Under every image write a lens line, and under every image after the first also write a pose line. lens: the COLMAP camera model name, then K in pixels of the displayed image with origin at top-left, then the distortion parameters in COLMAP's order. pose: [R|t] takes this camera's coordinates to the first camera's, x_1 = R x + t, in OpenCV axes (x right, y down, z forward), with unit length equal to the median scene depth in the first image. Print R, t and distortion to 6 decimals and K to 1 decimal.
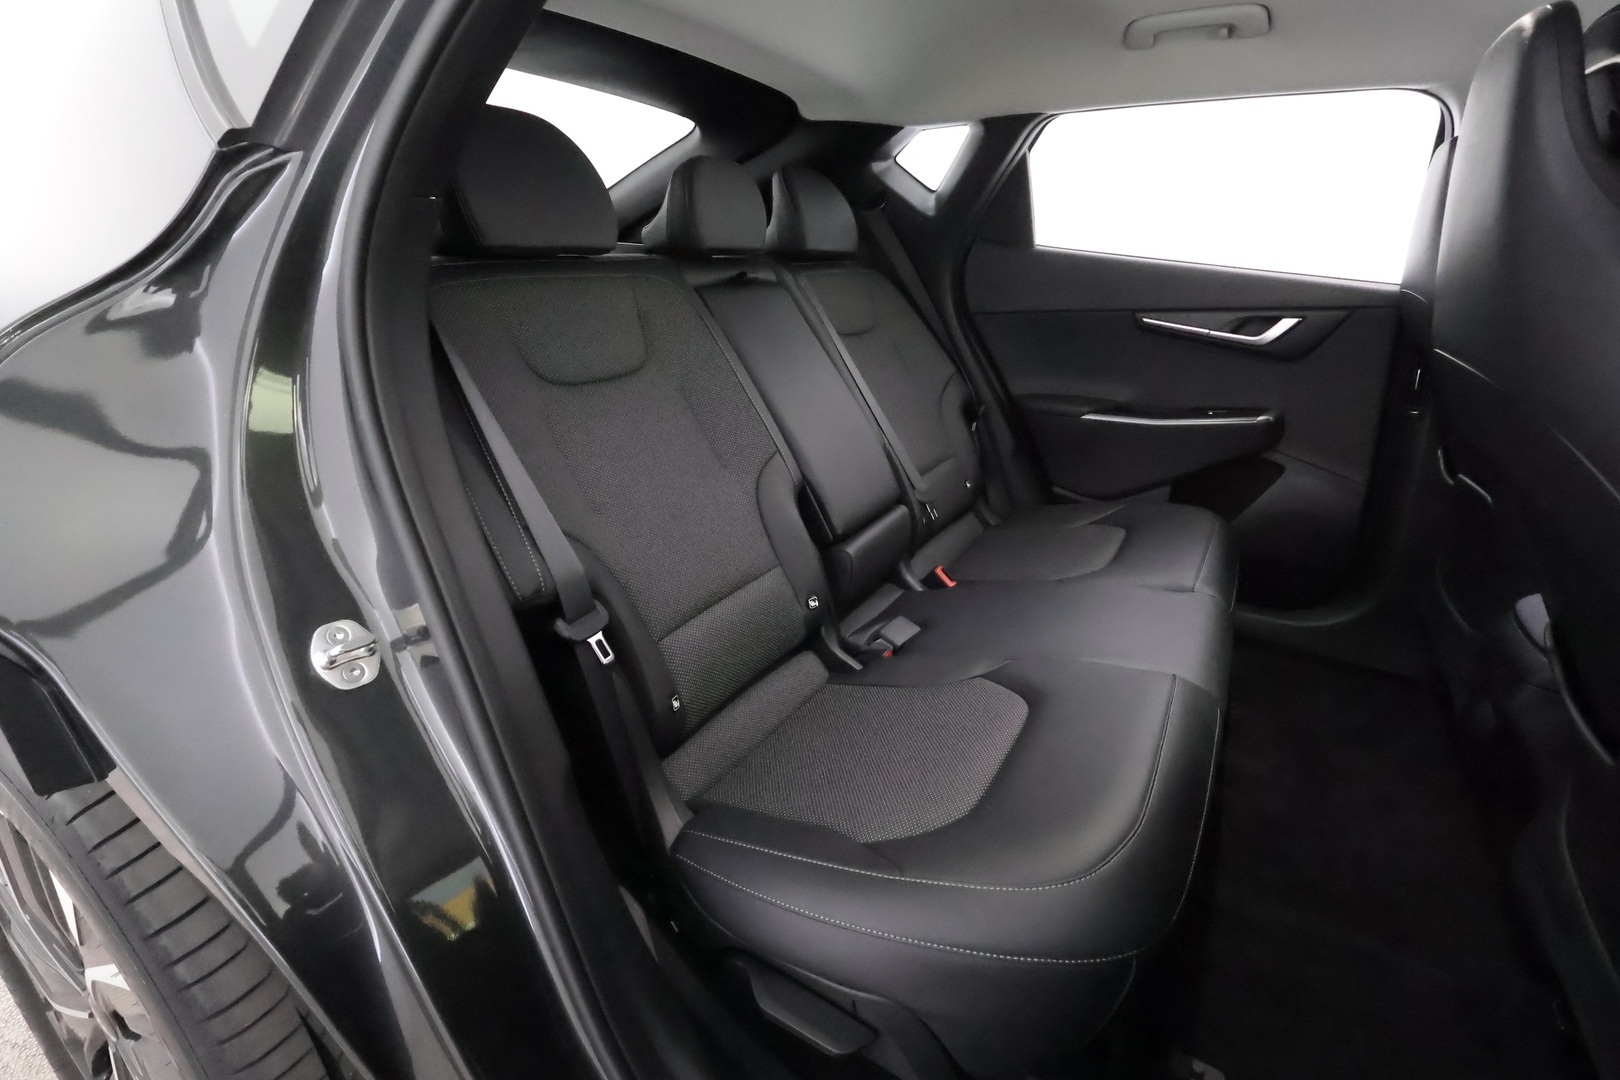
lens RADIAL K [[754.4, 0, 810.0], [0, 754.4, 540.0], [0, 0, 1]] dist [-0.002023, -0.000339]
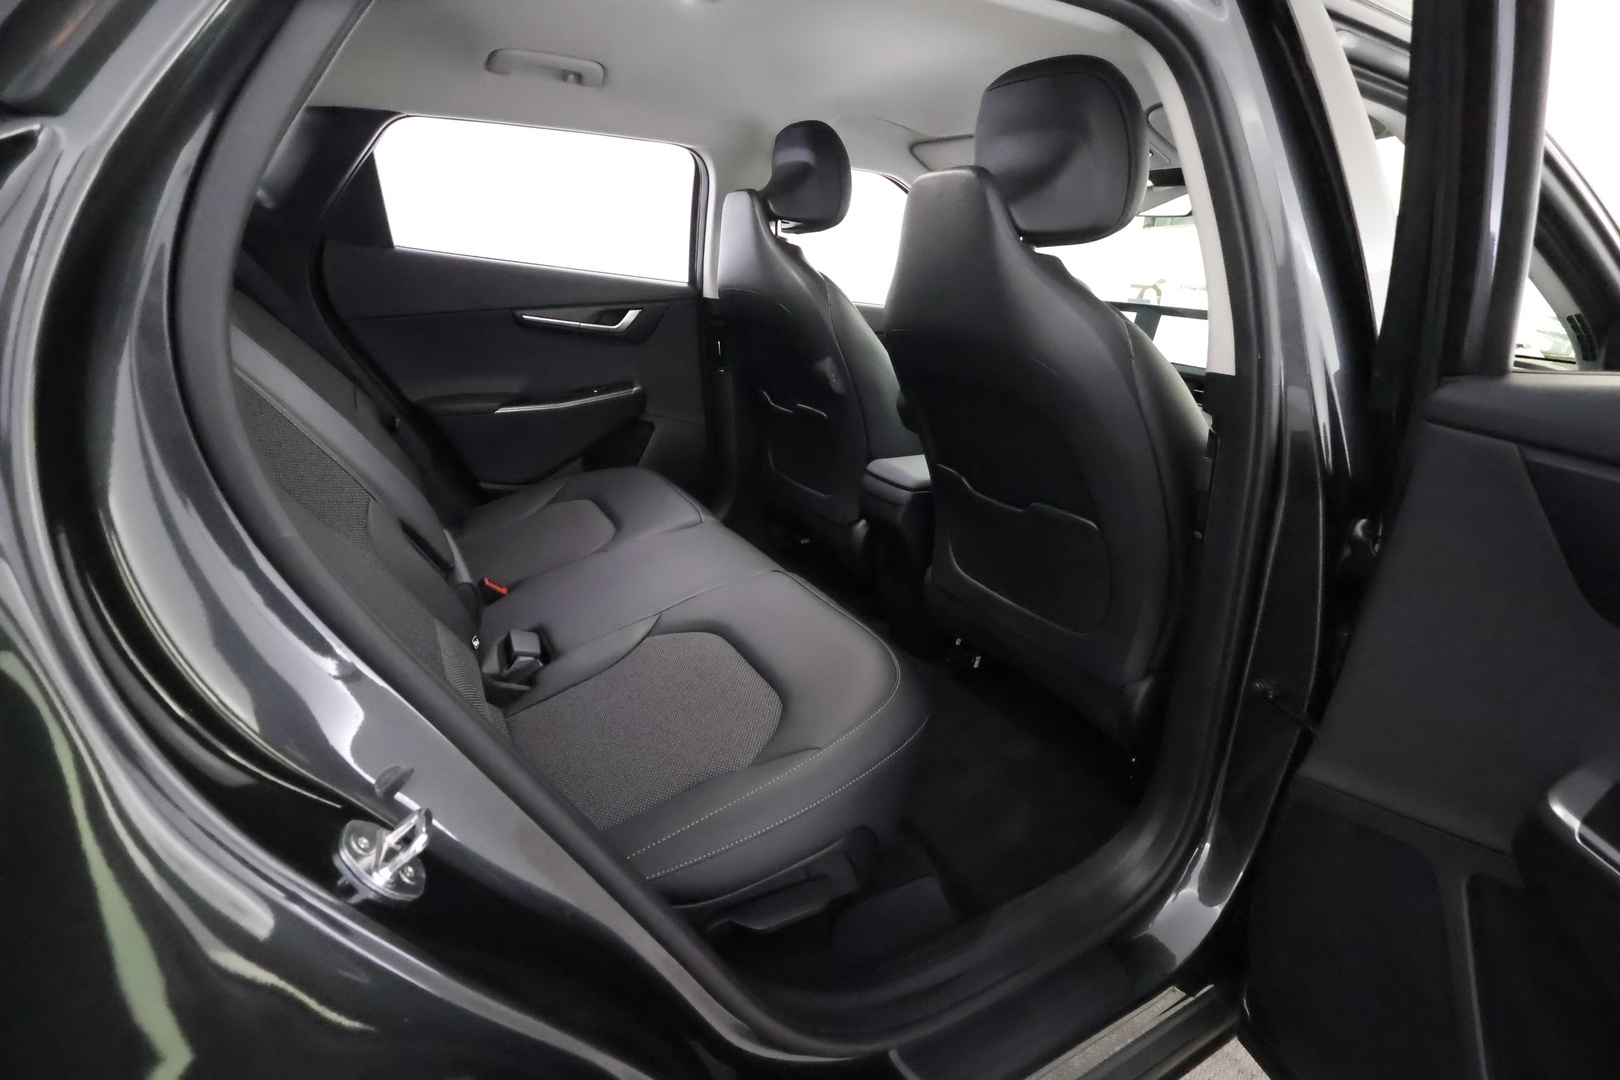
lens RADIAL K [[760.0, 0, 810.0], [0, 760.0, 540.0], [0, 0, 1]] dist [-0.002550, -0.000020]
pose [[0.486918, -0.293404, 0.822694, -0.381025], [0.284963, 0.943718, 0.167908, -0.053241], [-0.825655, 0.152680, 0.543123, 0.104335]]
